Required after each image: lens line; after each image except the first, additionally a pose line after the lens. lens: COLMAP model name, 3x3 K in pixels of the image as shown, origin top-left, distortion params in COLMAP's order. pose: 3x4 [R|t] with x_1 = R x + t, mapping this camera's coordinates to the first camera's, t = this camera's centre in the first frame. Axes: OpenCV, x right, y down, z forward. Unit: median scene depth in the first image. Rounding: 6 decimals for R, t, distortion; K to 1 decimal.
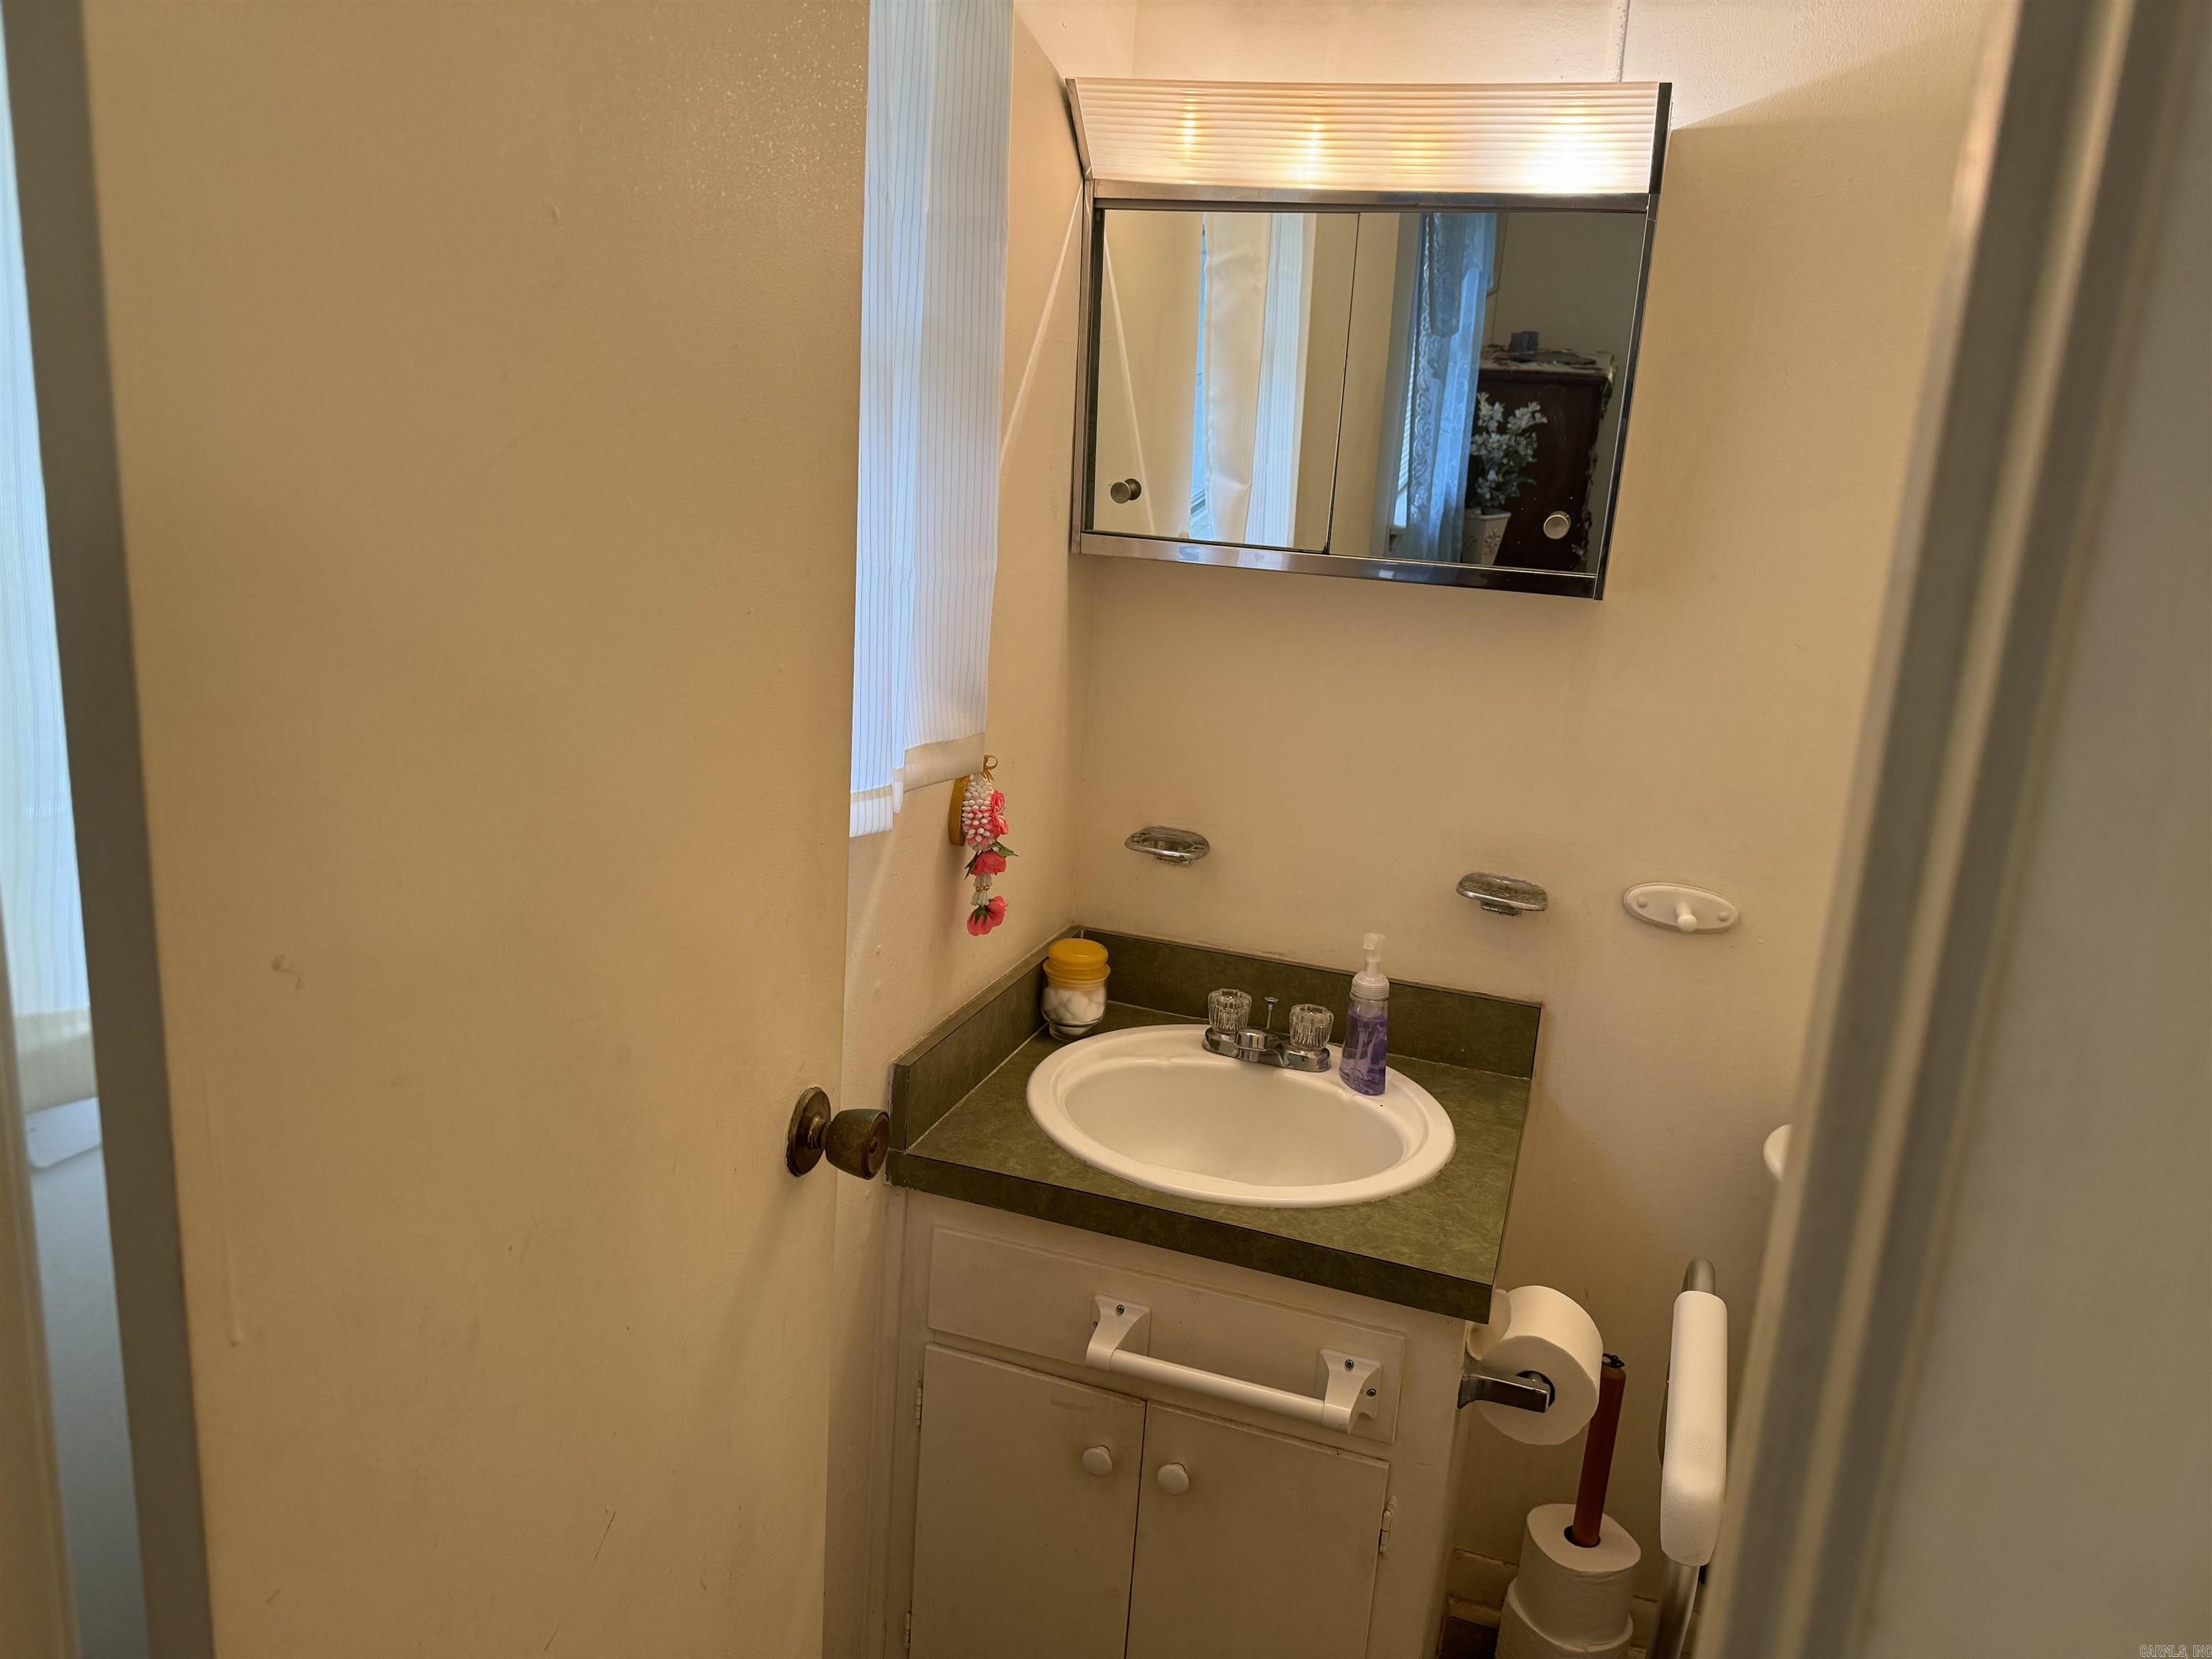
lens RADIAL K [[1569.7, 0, 1090.1], [0, 1569.7, 828.7], [0, 0, 1]] dist [0.071681, -0.107537]
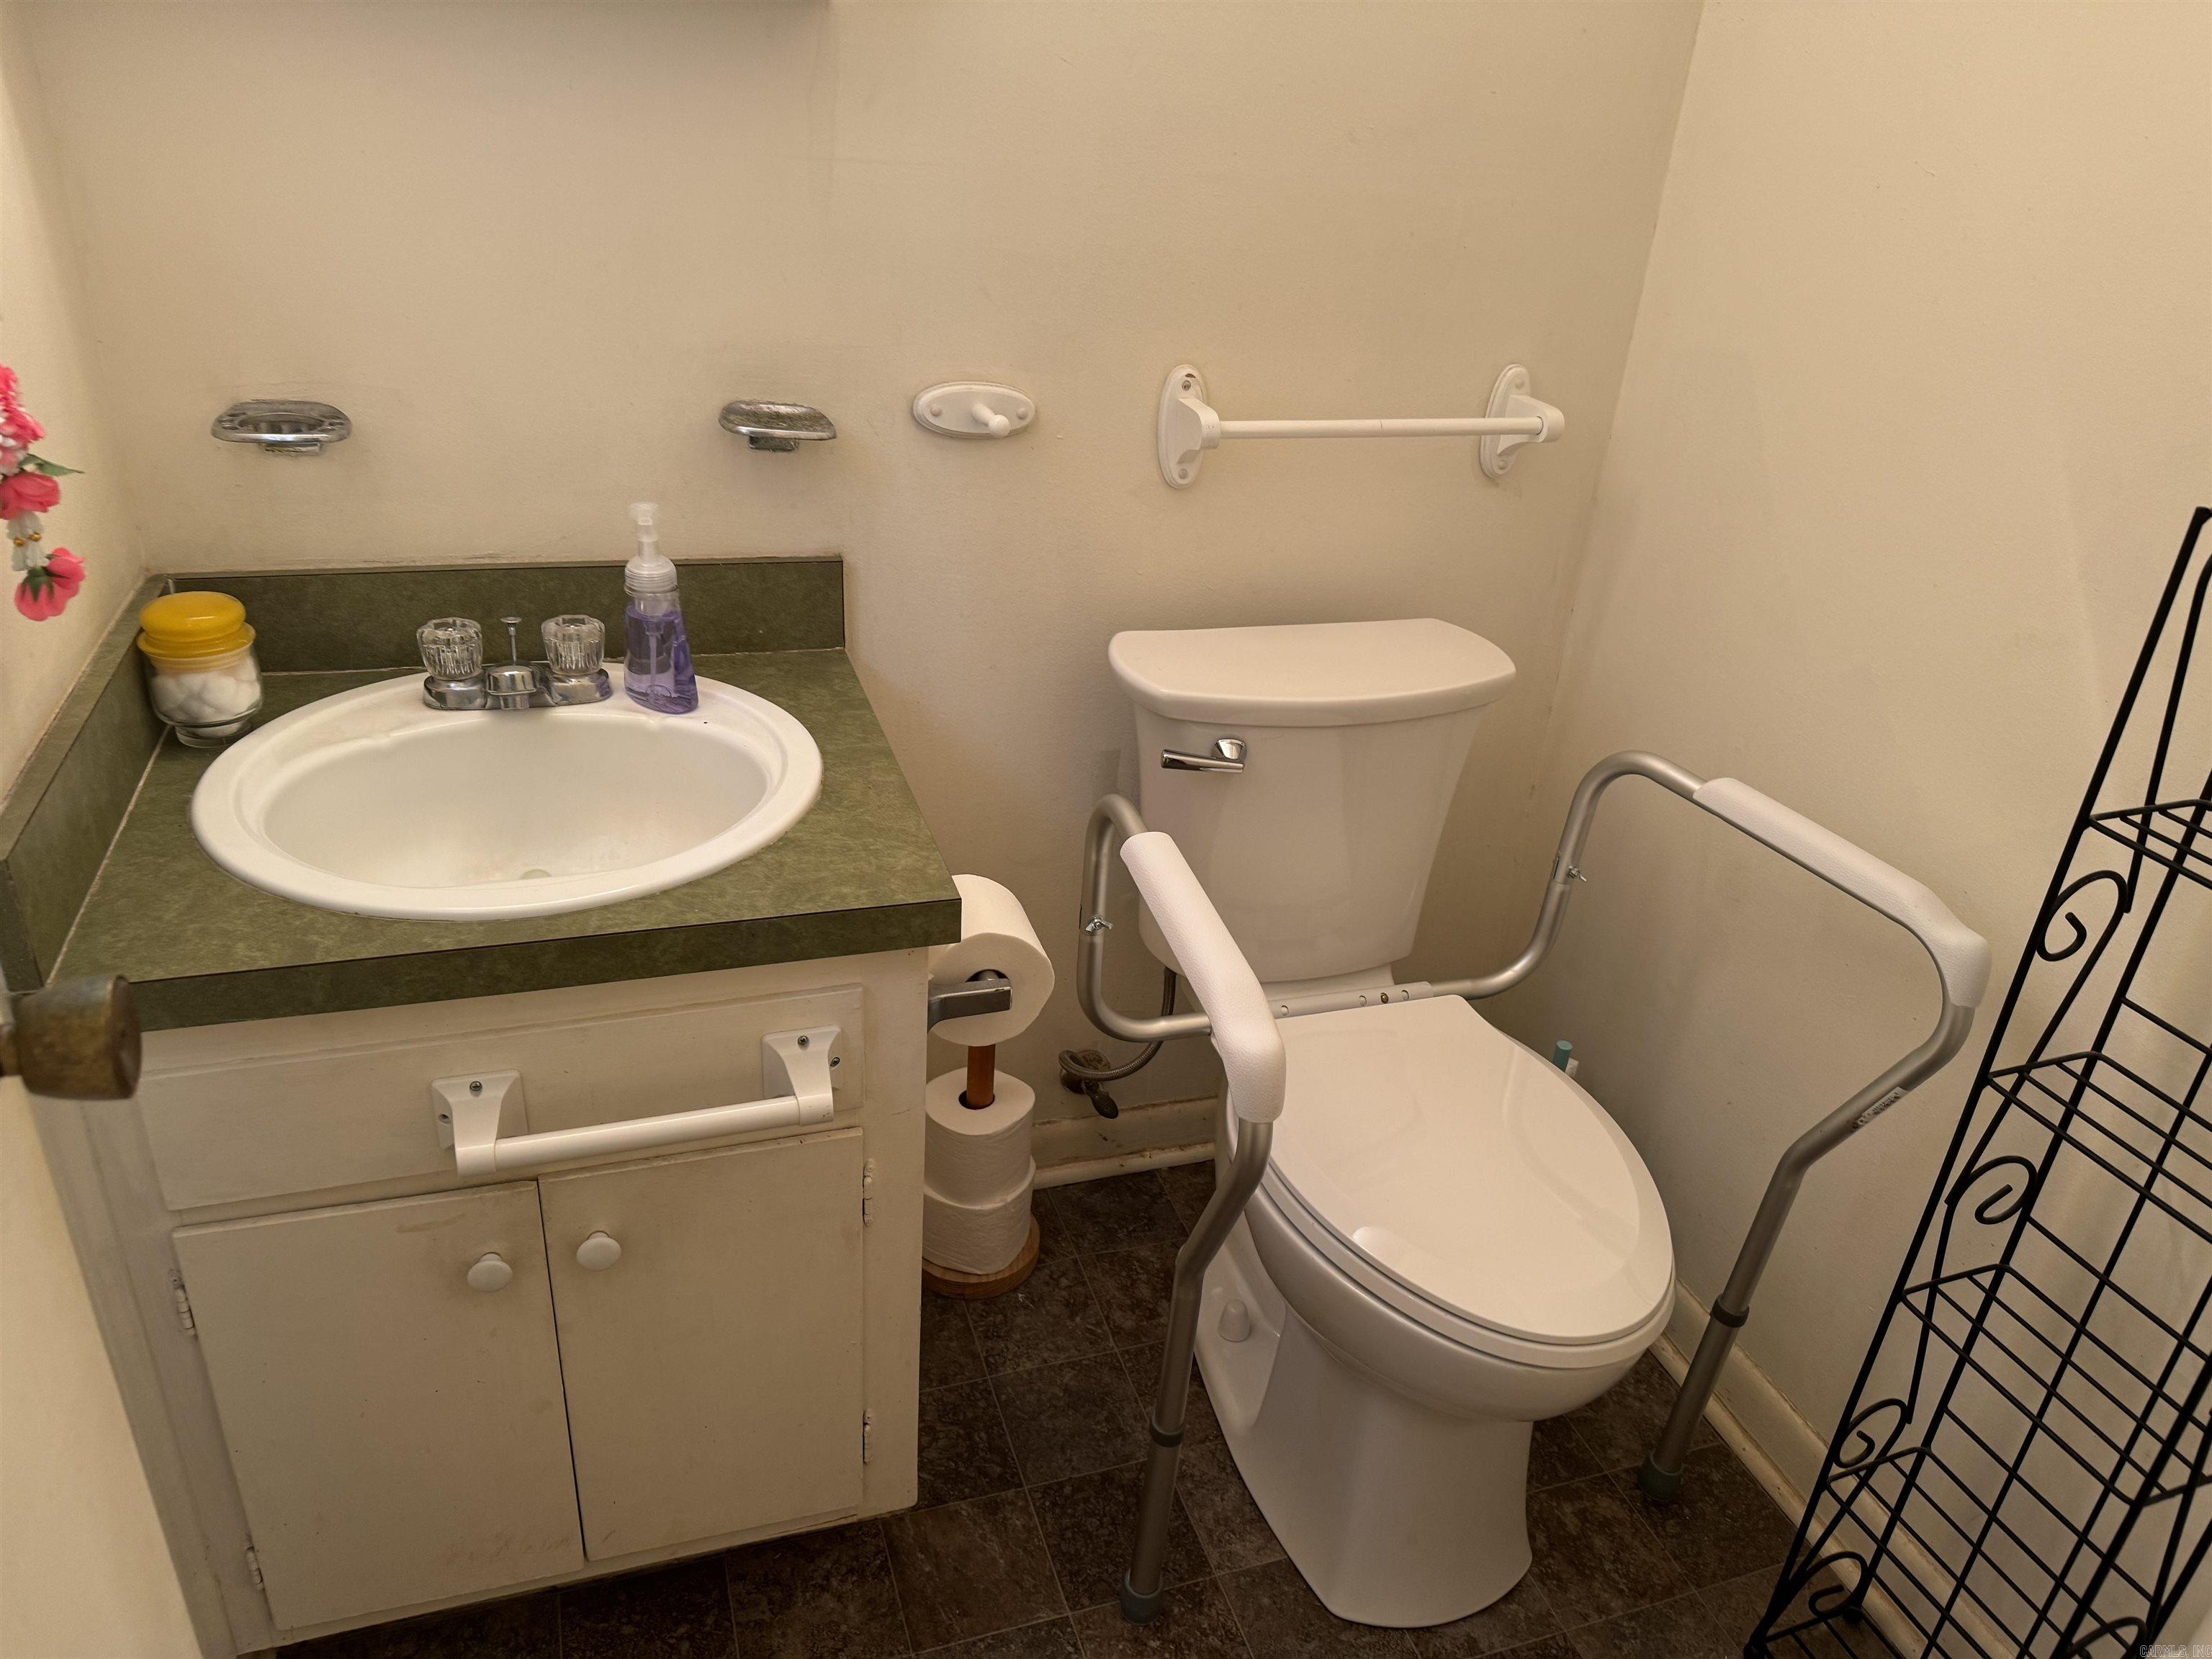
lens RADIAL K [[1536.5, 0, 1111.9], [0, 1536.5, 853.9], [0, 0, 1]] dist [0.065723, -0.101147]
pose [[0.785031, -0.297813, 0.543170, -0.091761], [0.125458, 0.935115, 0.331391, 0.006720], [-0.606619, -0.192007, 0.771458, 0.261719]]
